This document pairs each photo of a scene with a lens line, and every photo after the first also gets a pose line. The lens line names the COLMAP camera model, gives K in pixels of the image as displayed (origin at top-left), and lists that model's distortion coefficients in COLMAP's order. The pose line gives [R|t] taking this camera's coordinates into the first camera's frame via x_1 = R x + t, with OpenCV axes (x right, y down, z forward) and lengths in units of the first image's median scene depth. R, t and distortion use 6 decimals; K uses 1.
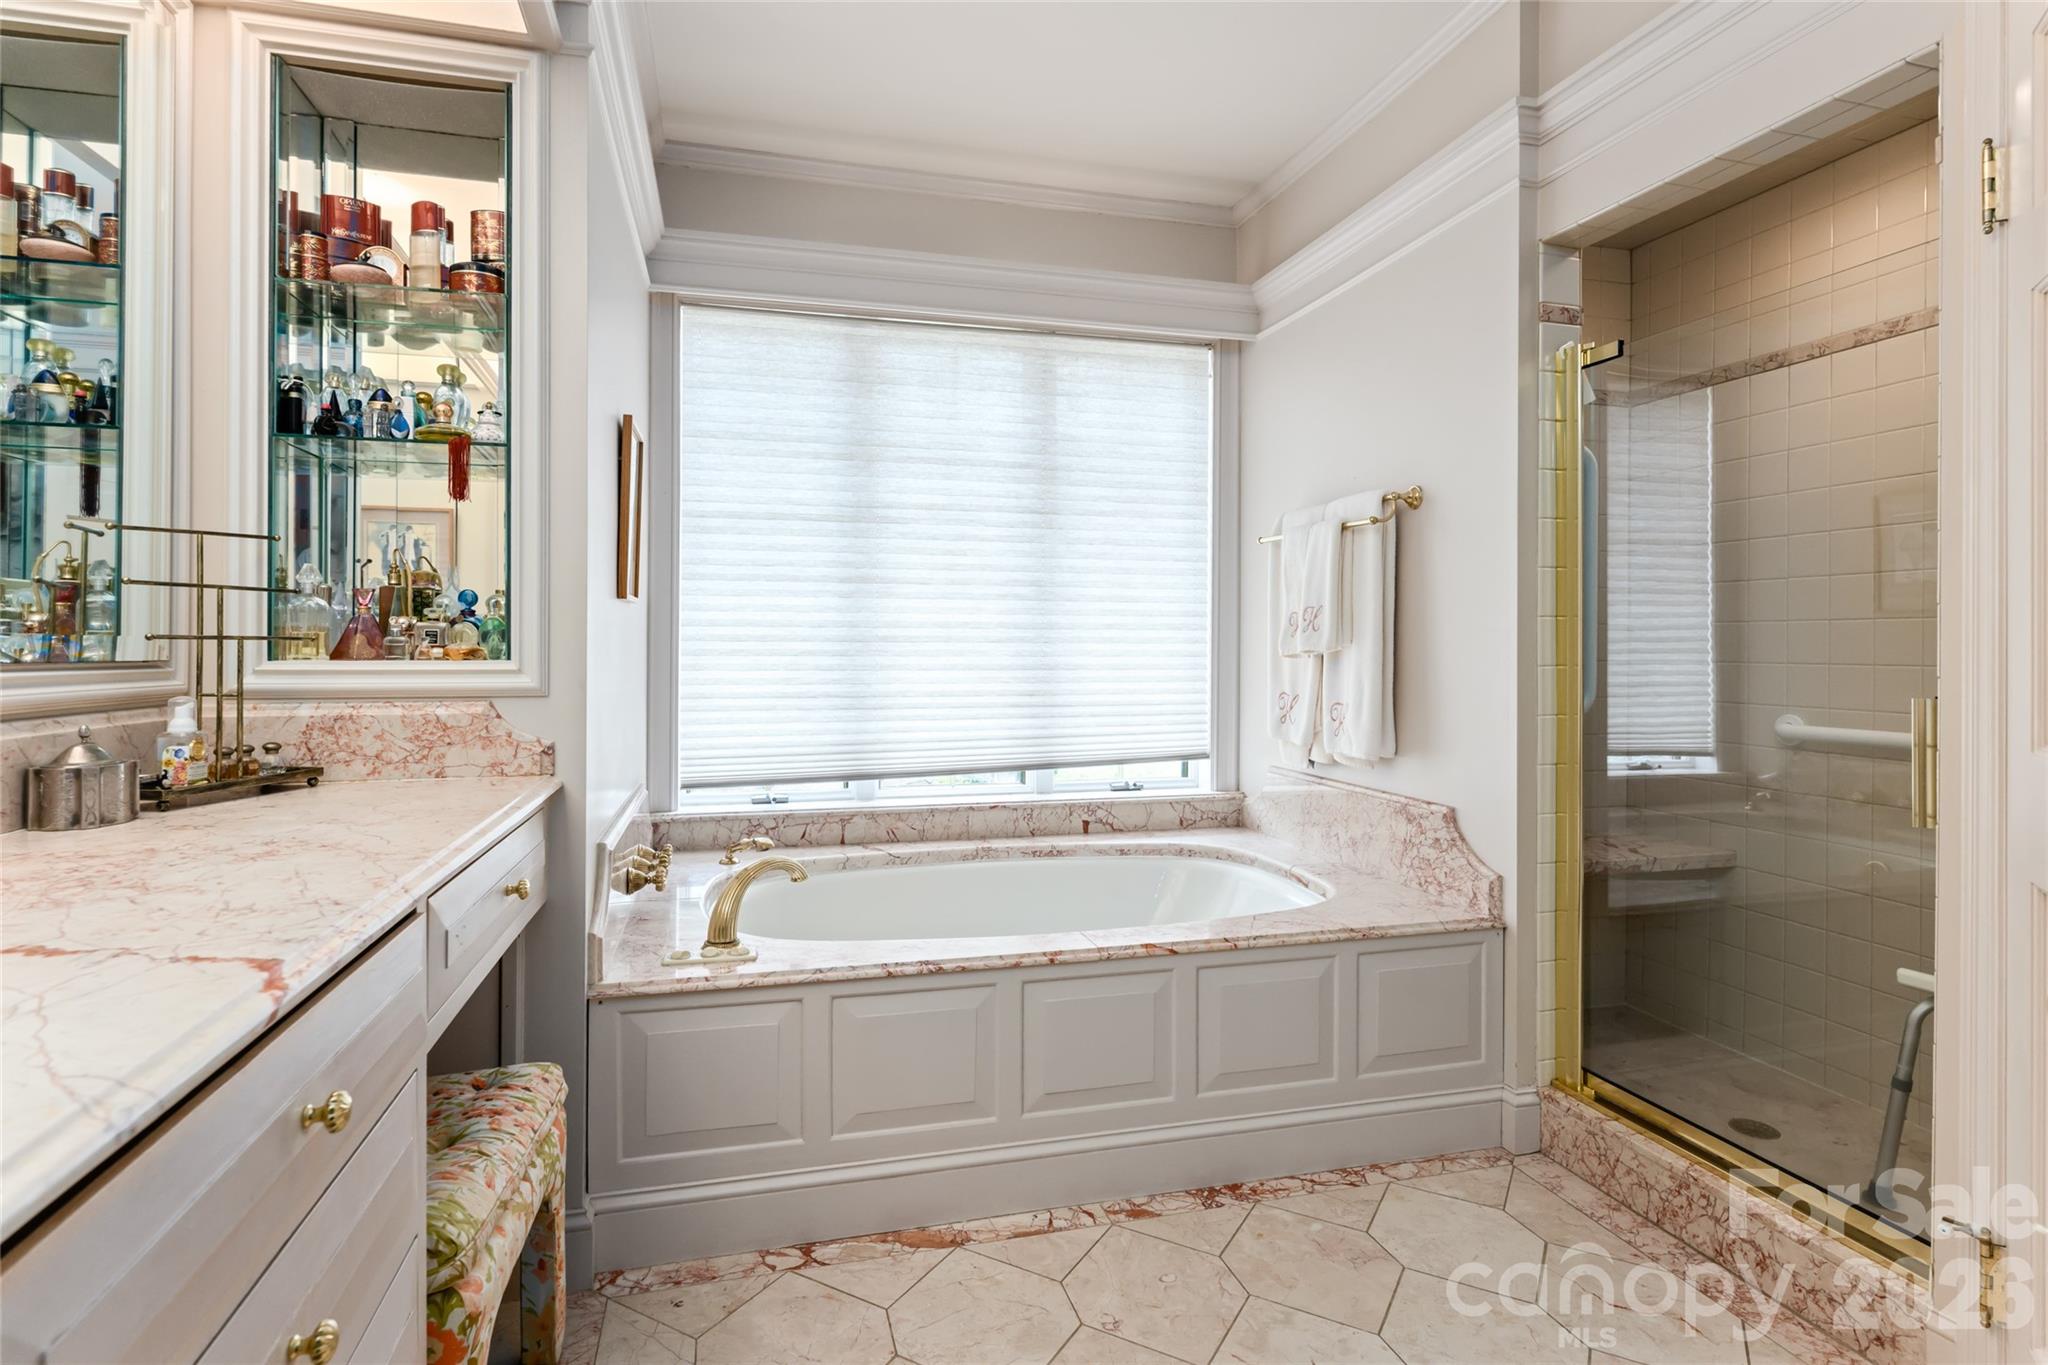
lens RADIAL K [[1067.2, 0, 1022.4], [0, 1067.2, 645.4], [0, 0, 1]] dist [-0.000155, -0.000022]
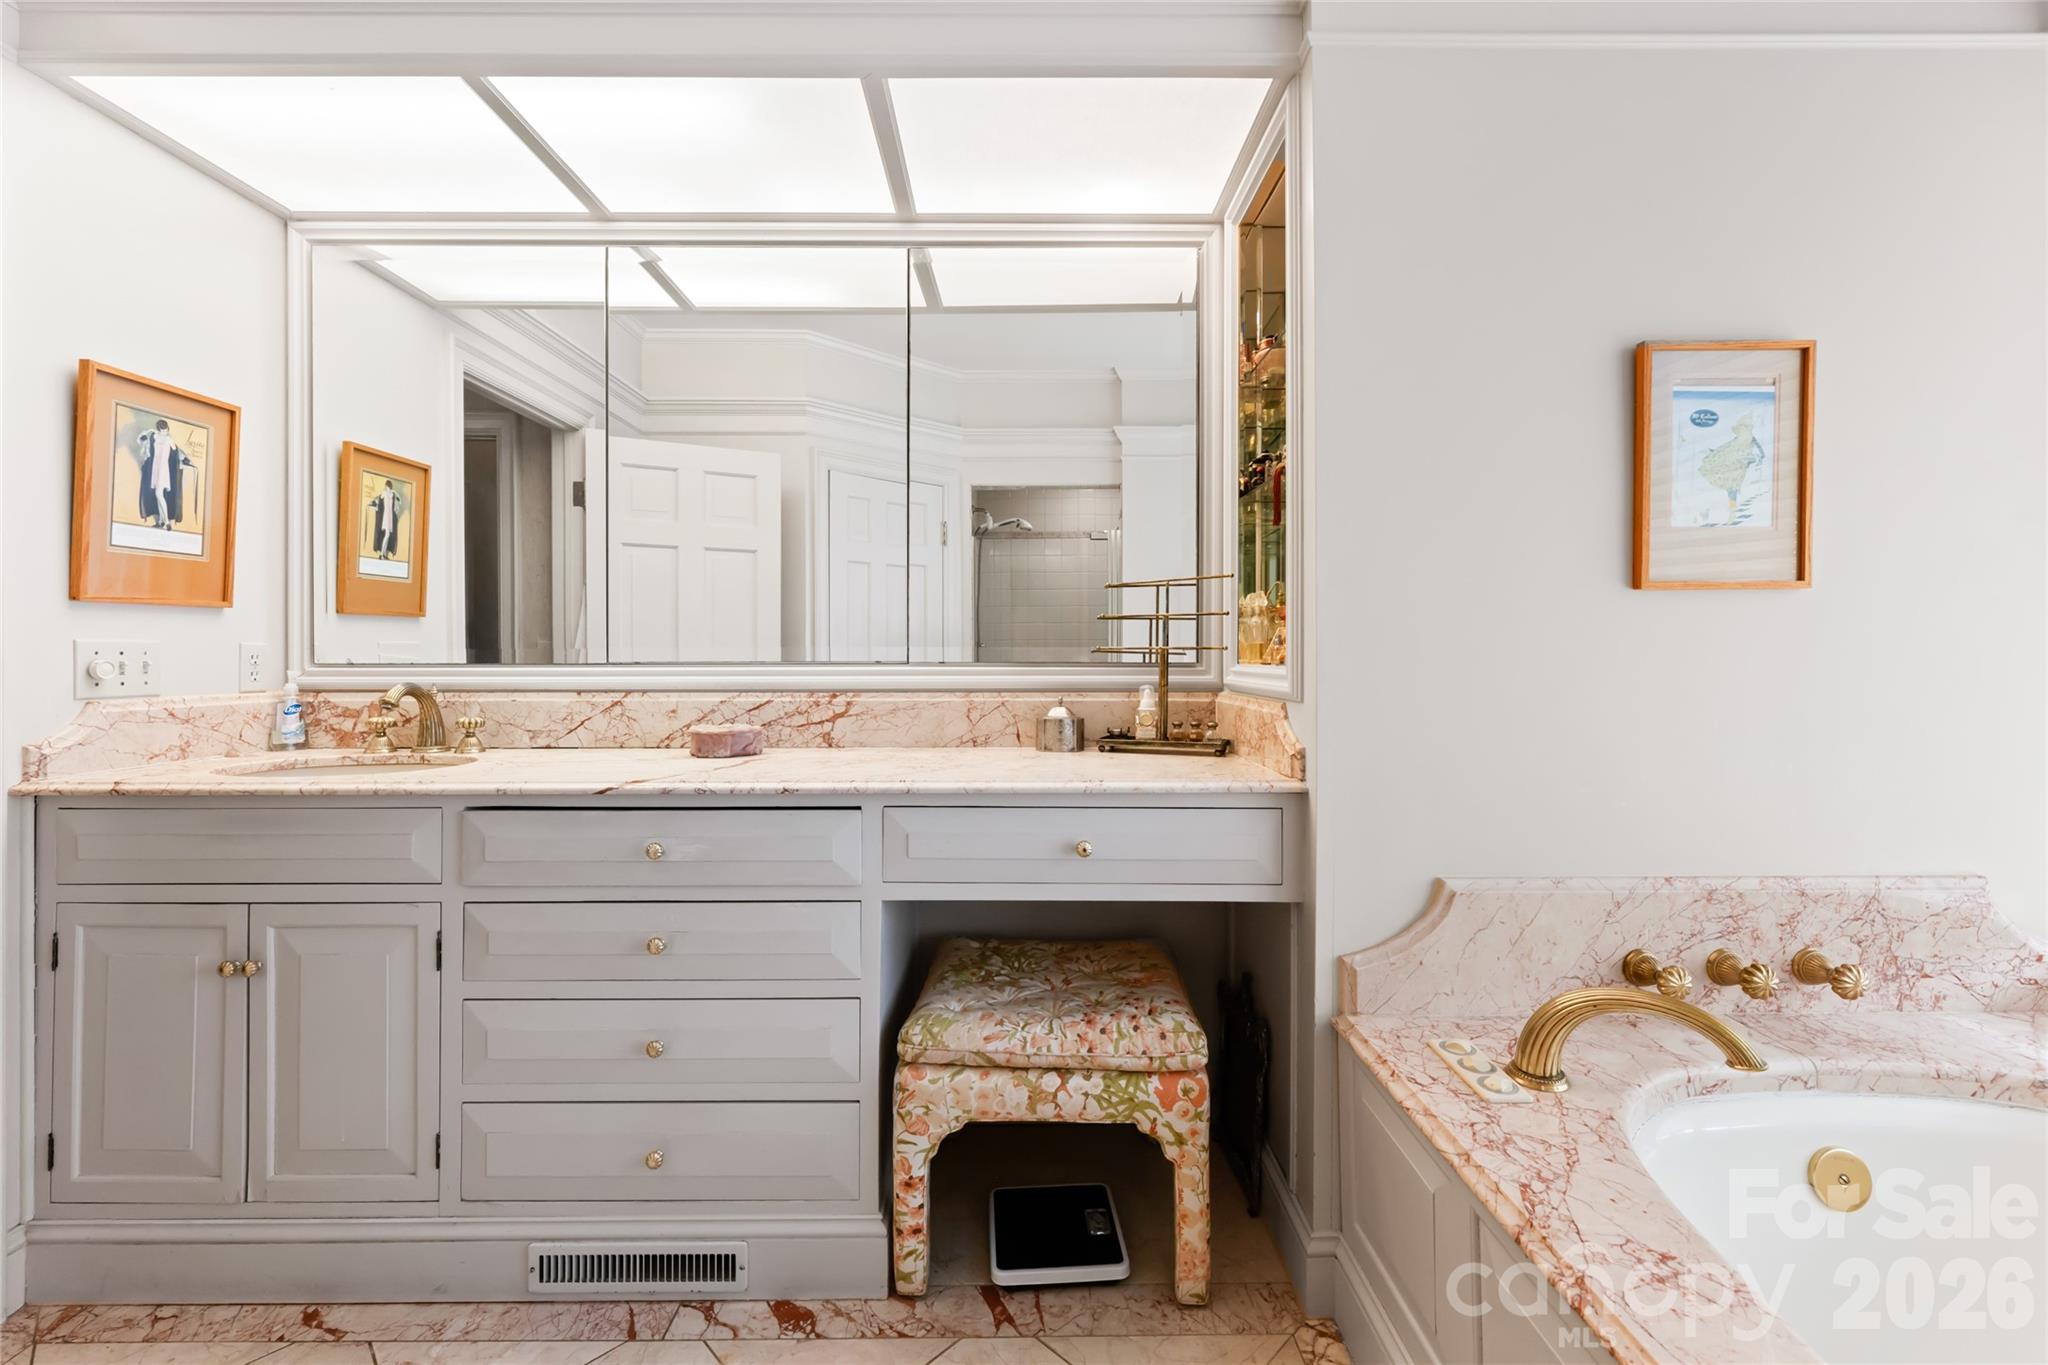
lens RADIAL K [[824.9, 0, 1021.4], [0, 824.9, 649.4], [0, 0, 1]] dist [0.000392, 0.000004]
pose [[-0.250082, -0.002431, -0.968221, 0.460856], [0.002595, 0.999992, -0.003181, -0.002572], [0.968221, -0.003308, -0.250074, 1.117511]]
